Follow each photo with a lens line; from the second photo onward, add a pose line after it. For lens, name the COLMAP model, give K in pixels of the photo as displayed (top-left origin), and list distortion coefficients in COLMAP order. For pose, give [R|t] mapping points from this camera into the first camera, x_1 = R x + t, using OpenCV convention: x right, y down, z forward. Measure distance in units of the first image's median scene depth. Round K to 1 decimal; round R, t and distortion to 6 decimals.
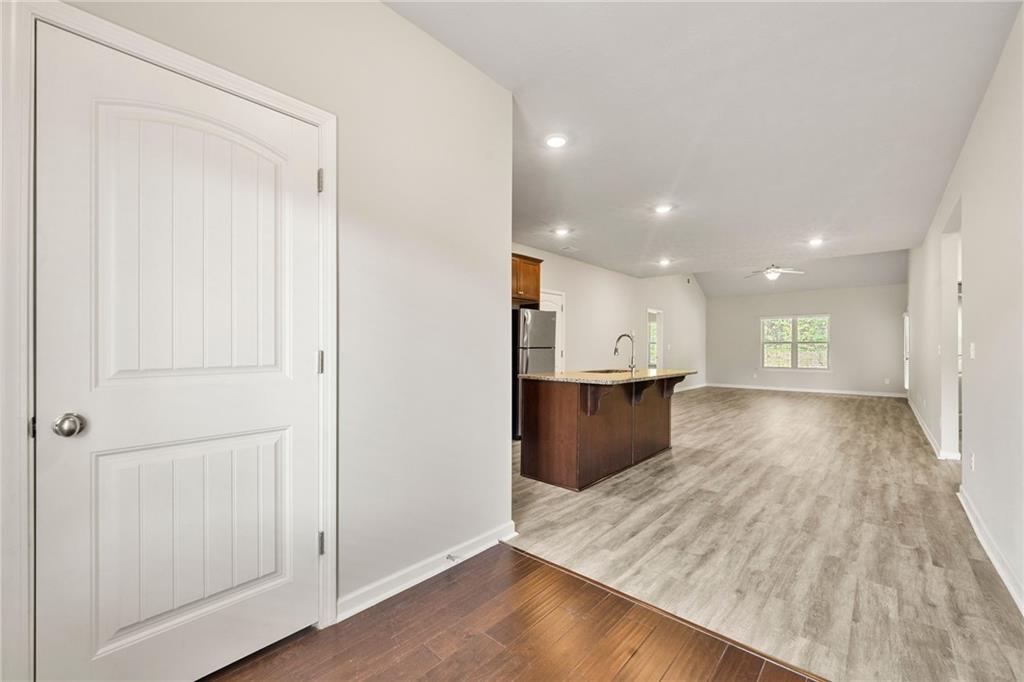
lens RADIAL K [[417.4, 0, 510.7], [0, 417.4, 346.3], [0, 0, 1]] dist [0.001107, -0.000383]
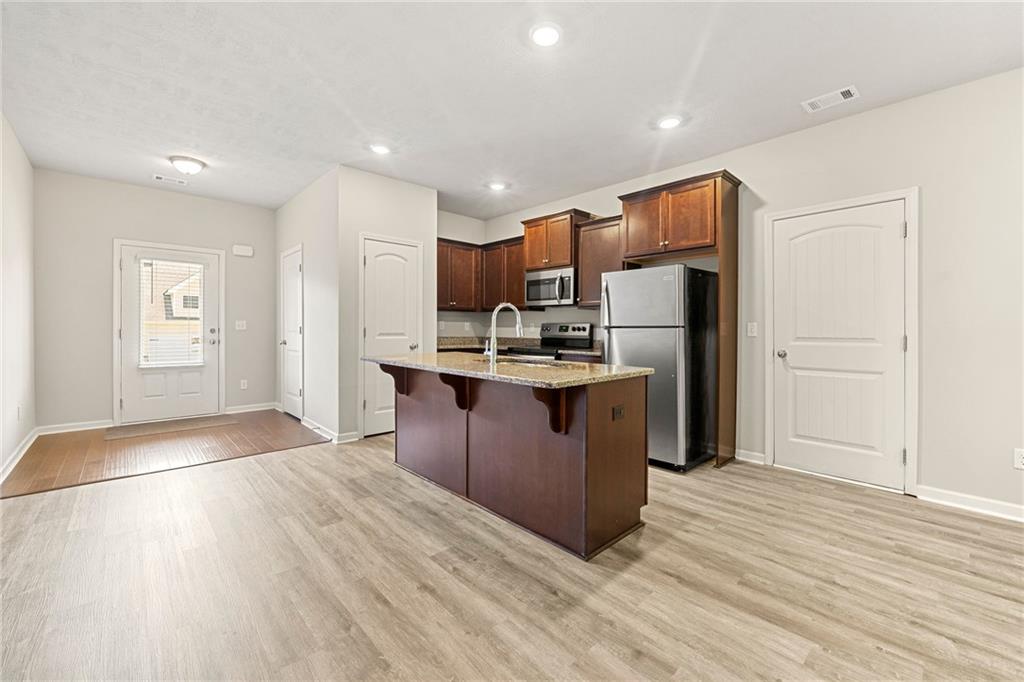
lens RADIAL K [[417.4, 0, 514.3], [0, 417.4, 331.6], [0, 0, 1]] dist [0.001107, -0.000383]
pose [[-0.087790, 0.002111, -0.996137, 0.911075], [-0.006840, 0.999973, 0.002722, 0.012711], [0.996116, 0.007052, -0.087773, 1.082172]]
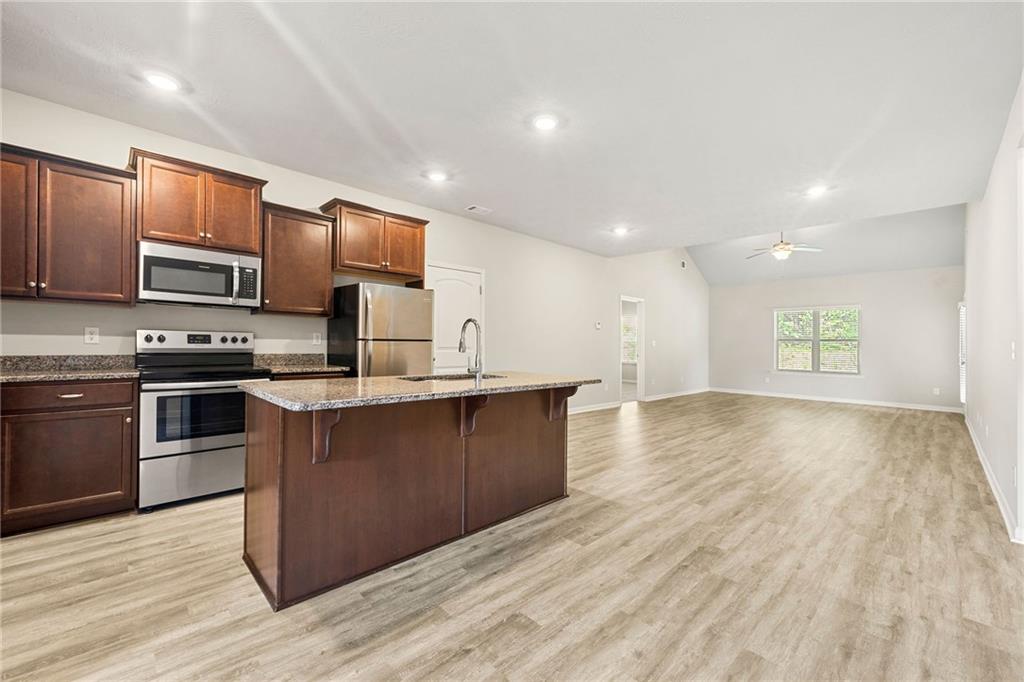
lens RADIAL K [[417.4, 0, 515.2], [0, 417.4, 337.7], [0, 0, 1]] dist [0.001107, -0.000383]
pose [[0.997619, 0.012072, -0.067896, 0.385677], [-0.012787, 0.999867, -0.010099, 0.005233], [0.067765, 0.010943, 0.997641, 0.385035]]
